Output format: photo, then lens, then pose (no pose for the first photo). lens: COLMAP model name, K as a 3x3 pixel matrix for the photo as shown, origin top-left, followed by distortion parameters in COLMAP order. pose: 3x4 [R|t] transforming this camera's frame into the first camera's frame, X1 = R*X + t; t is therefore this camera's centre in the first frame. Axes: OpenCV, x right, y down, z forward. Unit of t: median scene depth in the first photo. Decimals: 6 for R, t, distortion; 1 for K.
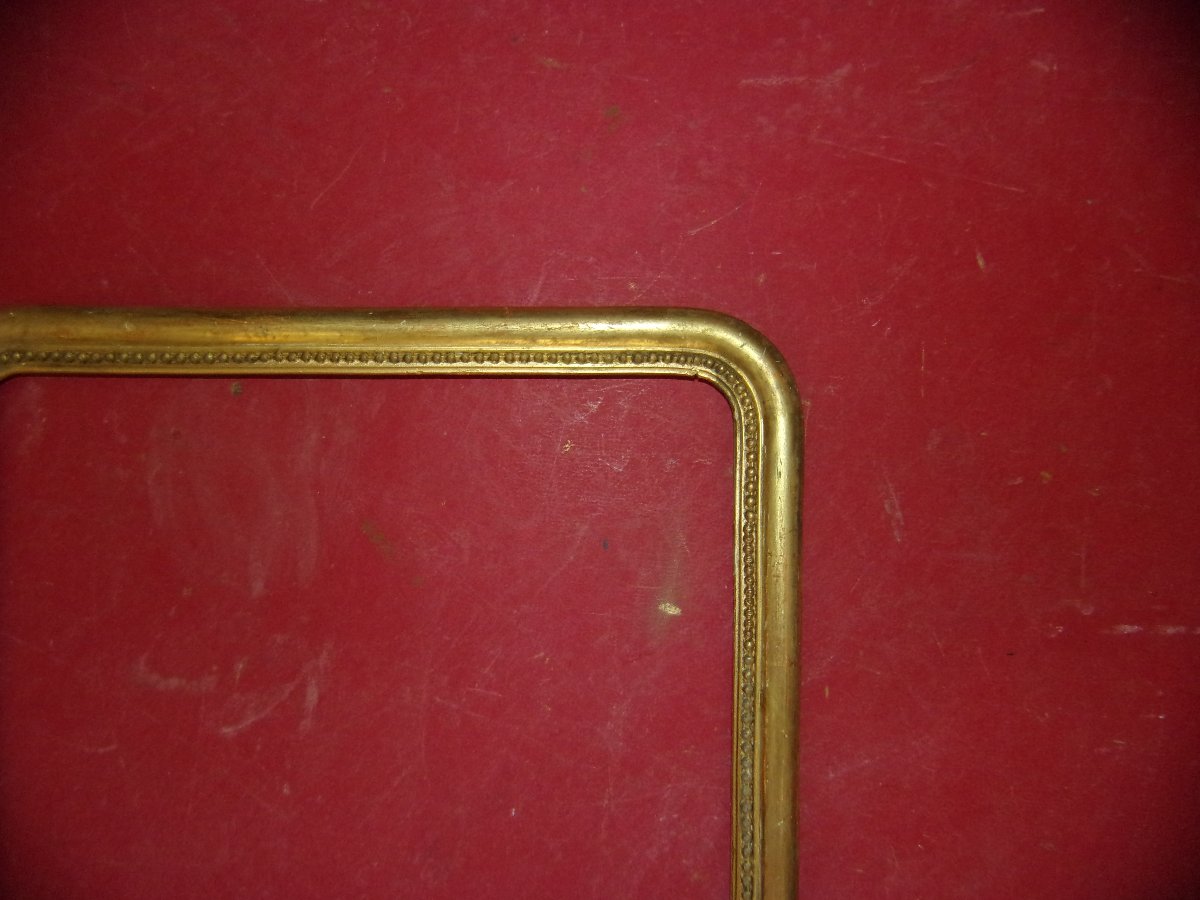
lens RADIAL K [[839.3, 0, 604.7], [0, 839.3, 448.3], [0, 0, 1]] dist [-0.009512, -0.018036]
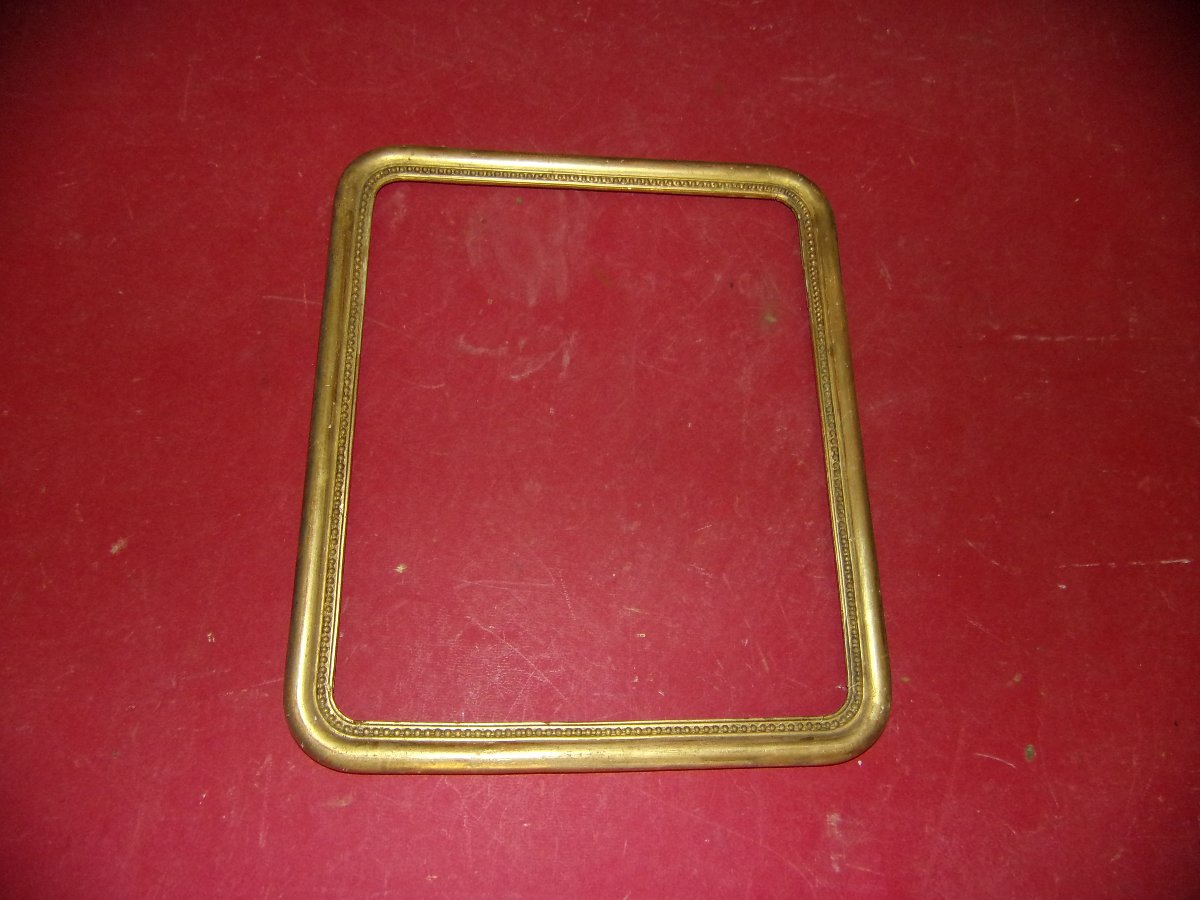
lens RADIAL K [[839.3, 0, 604.4], [0, 839.3, 447.5], [0, 0, 1]] dist [-0.009512, -0.018036]
pose [[0.993041, 0.013089, 0.117039, -0.466756], [0.023979, 0.950515, -0.309752, 0.978934], [-0.115301, 0.310403, 0.943586, -0.522399]]
